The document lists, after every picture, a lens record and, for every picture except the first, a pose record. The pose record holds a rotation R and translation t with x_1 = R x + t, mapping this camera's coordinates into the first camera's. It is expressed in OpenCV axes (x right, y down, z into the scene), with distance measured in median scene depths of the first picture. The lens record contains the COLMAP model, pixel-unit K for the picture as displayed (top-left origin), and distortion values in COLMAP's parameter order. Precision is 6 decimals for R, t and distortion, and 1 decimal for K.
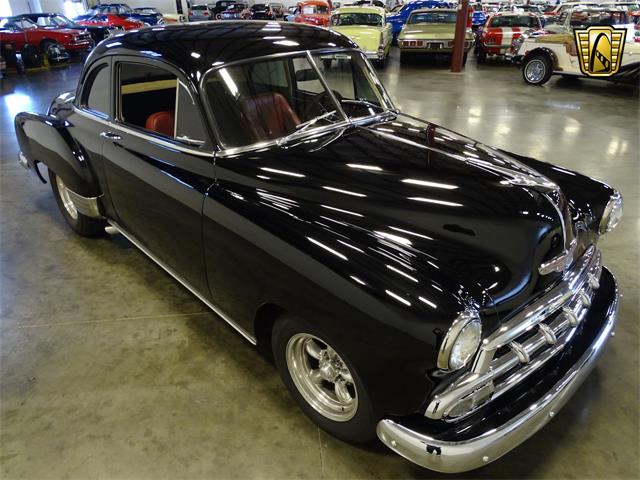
lens RADIAL K [[492.6, 0, 321.5], [0, 492.6, 243.0], [0, 0, 1]] dist [0.023100, -0.002035]
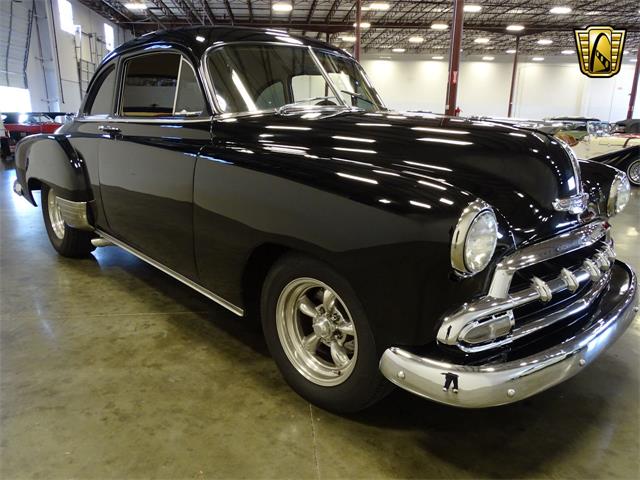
lens RADIAL K [[492.6, 0, 321.5], [0, 492.6, 243.0], [0, 0, 1]] dist [0.023100, -0.002035]
pose [[0.999673, 0.023778, 0.009379, -0.001333], [-0.020844, 0.970726, -0.239285, 0.293655], [-0.014795, 0.239011, 0.970904, 0.097134]]
